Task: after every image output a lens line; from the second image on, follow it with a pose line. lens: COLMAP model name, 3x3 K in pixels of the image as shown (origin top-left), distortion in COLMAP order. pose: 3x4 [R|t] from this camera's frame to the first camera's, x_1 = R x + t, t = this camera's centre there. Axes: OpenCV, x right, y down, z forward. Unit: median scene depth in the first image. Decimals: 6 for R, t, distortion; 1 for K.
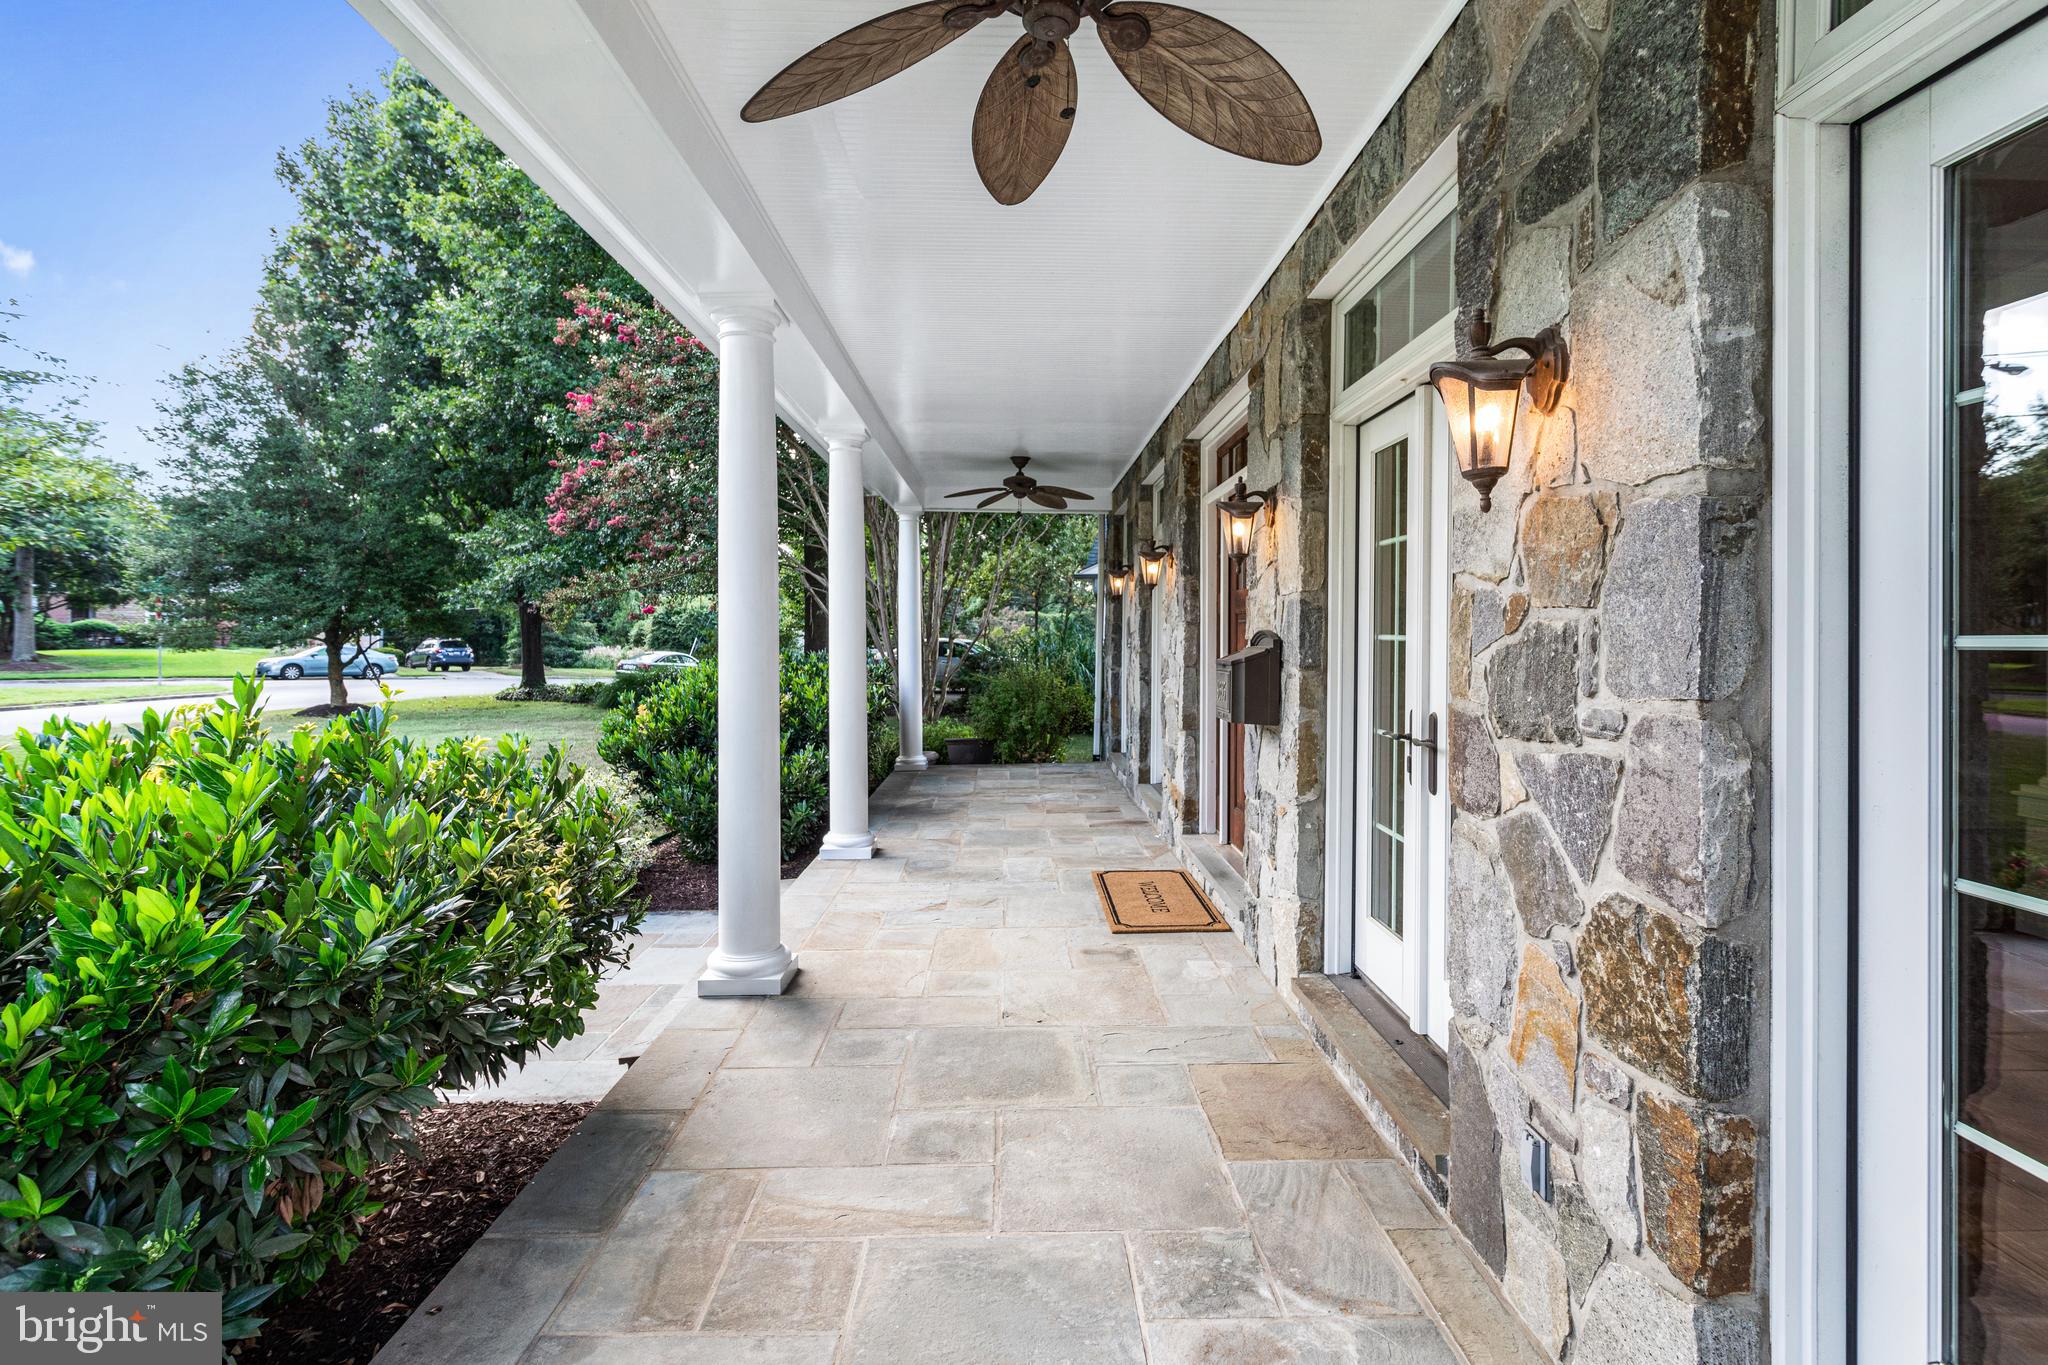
lens RADIAL K [[997.7, 0, 1024.3], [0, 997.7, 612.6], [0, 0, 1]] dist [-0.001067, -0.000044]
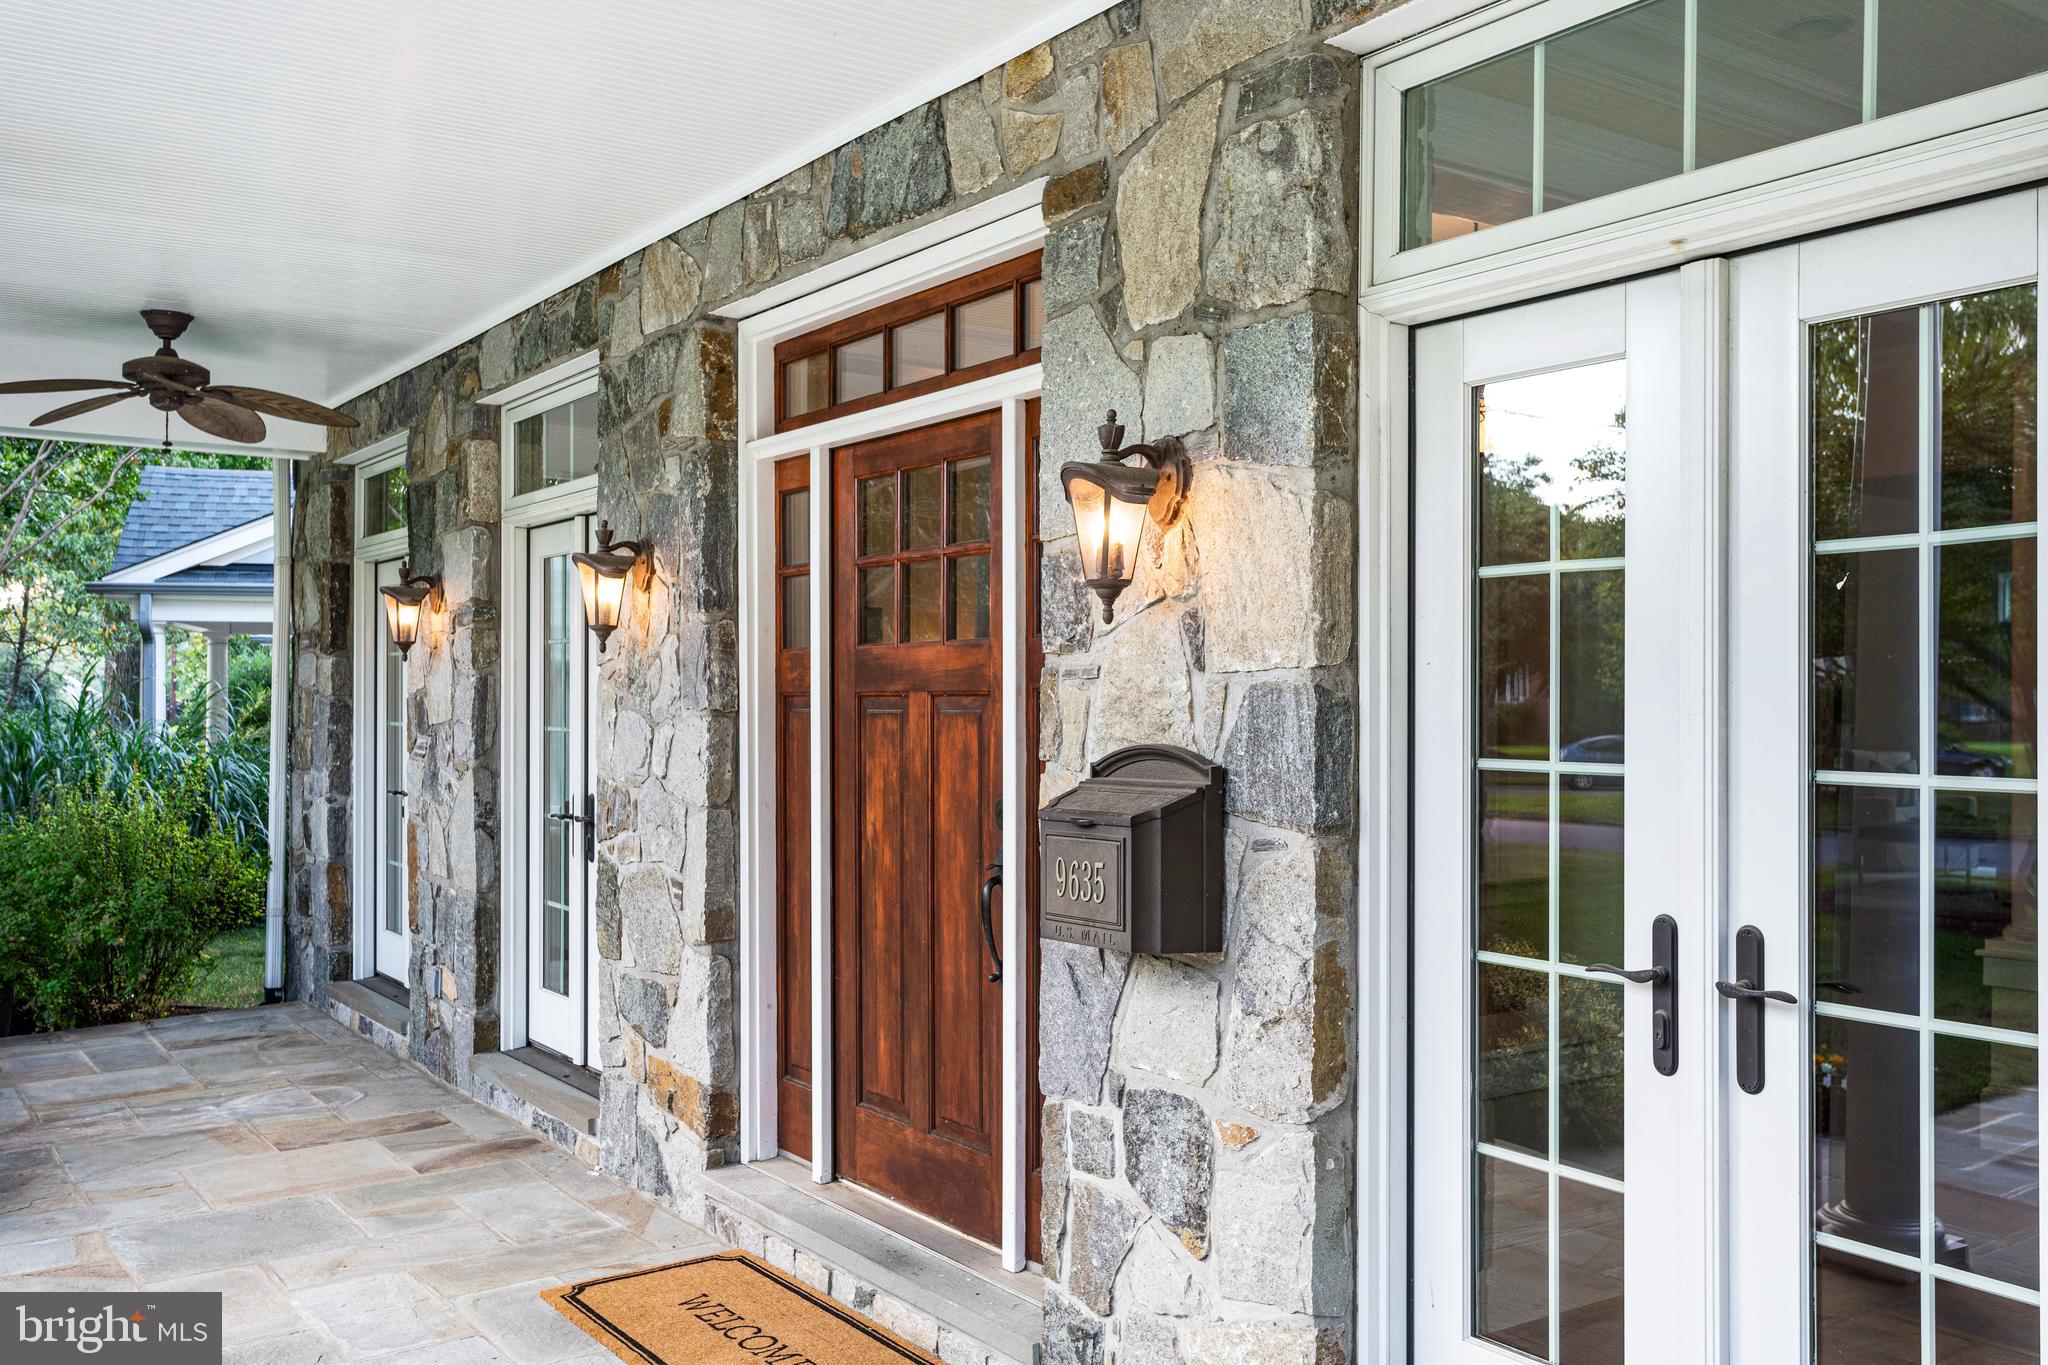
lens RADIAL K [[1812.8, 0, 1024.0], [0, 1812.8, 682.5], [0, 0, 1]] dist [0.015542, 0.000814]
pose [[0.830754, -0.002472, 0.556635, -0.186975], [-0.004754, 0.999922, 0.011536, -0.014045], [-0.556620, -0.012229, 0.830677, 0.220414]]
